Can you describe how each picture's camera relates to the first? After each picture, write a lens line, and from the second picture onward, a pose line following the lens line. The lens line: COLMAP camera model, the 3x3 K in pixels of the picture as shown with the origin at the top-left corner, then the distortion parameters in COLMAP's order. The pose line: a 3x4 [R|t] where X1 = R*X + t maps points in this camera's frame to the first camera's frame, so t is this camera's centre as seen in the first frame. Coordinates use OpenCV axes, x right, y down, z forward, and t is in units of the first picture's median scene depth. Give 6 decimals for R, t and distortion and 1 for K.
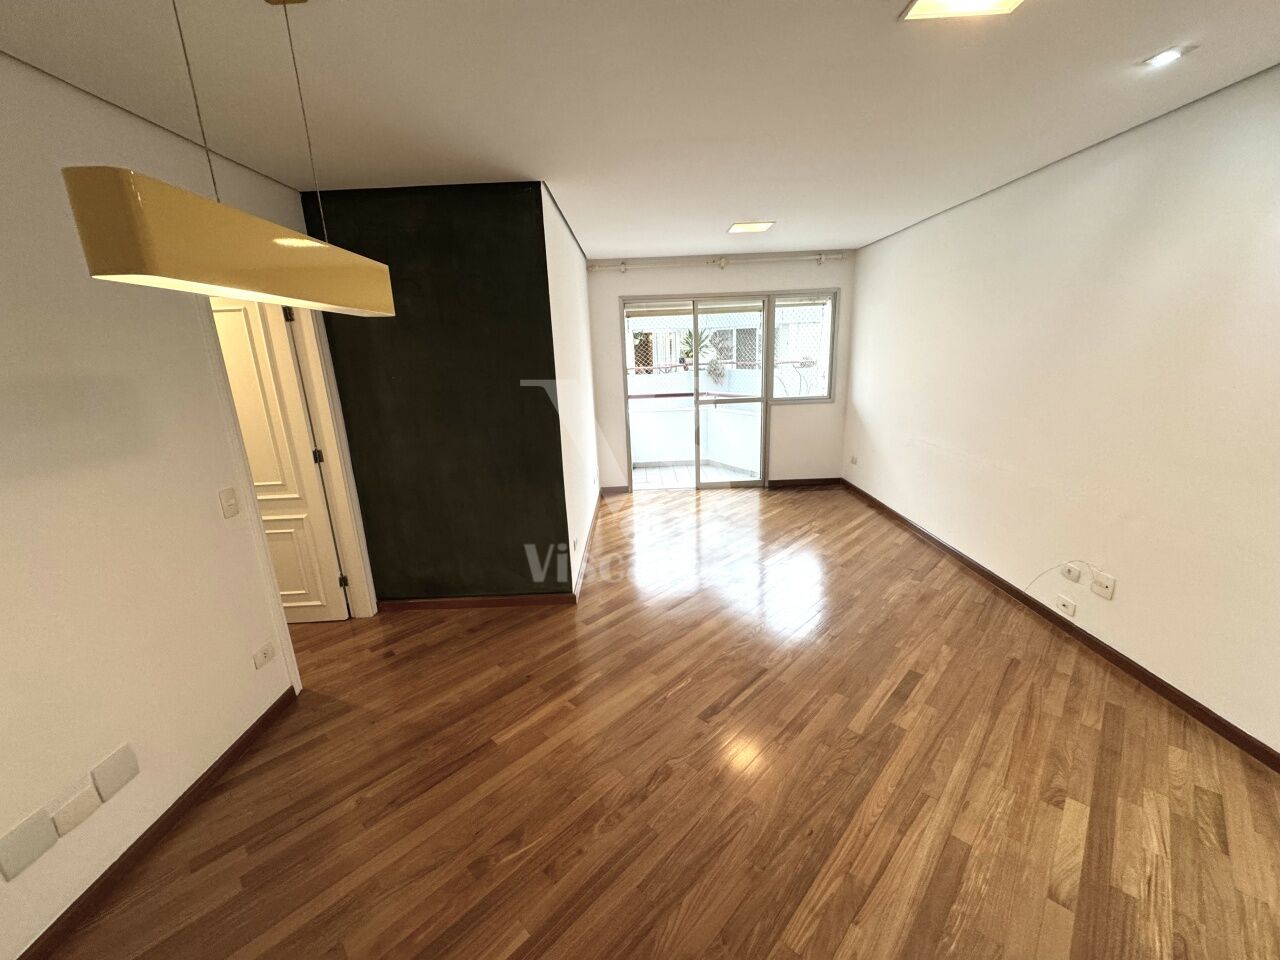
lens RADIAL K [[512.2, 0, 640.0], [0, 512.2, 480.0], [0, 0, 1]] dist [-0.002102, 0.000235]
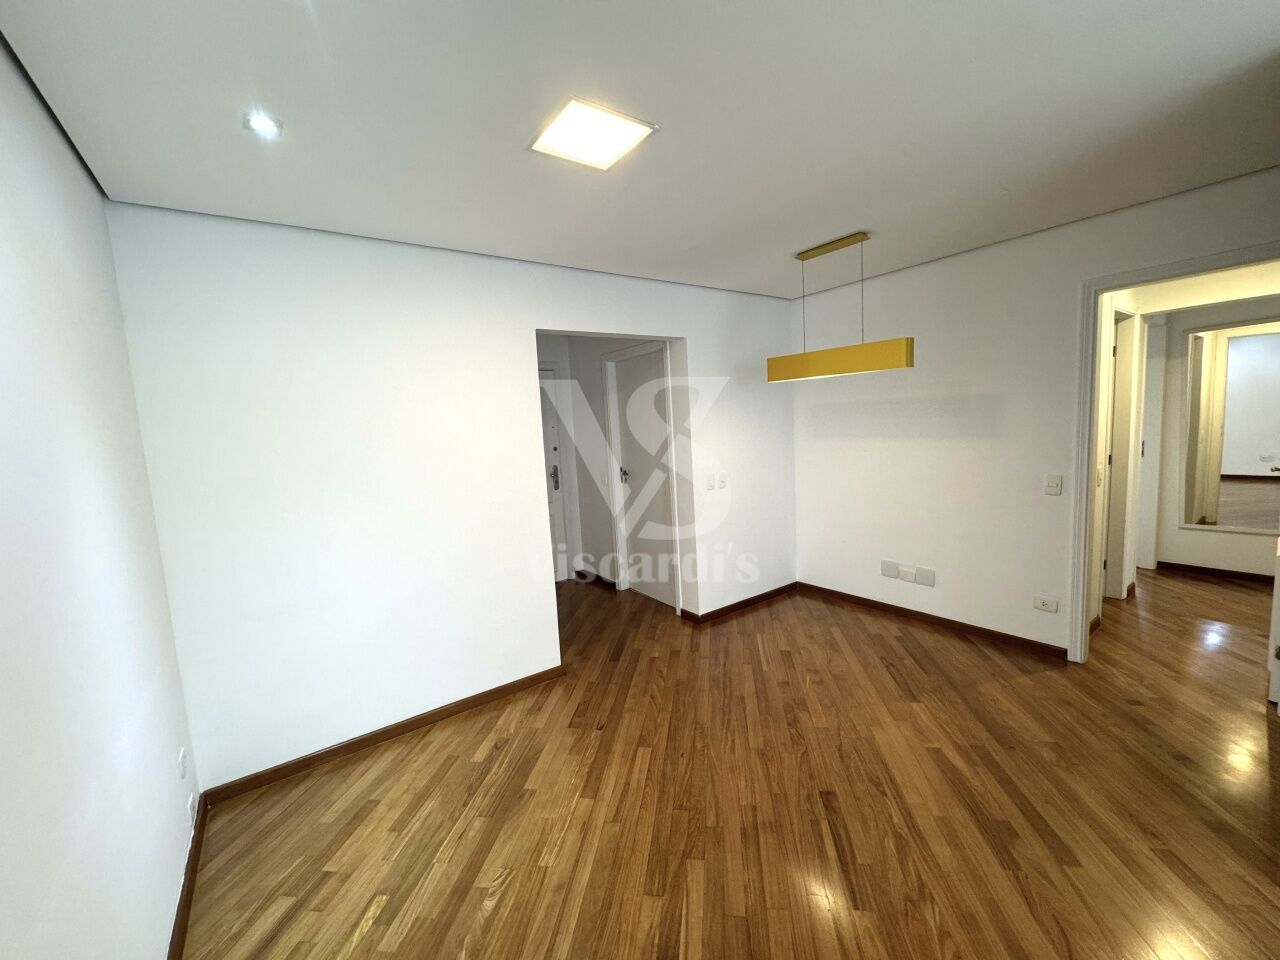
lens RADIAL K [[512.2, 0, 640.0], [0, 512.2, 480.0], [0, 0, 1]] dist [-0.002102, 0.000235]
pose [[-0.808327, 0.149415, -0.569459, 0.622916], [-0.061569, 0.940501, 0.334165, -0.256718], [0.585506, 0.305176, -0.751033, 0.988301]]
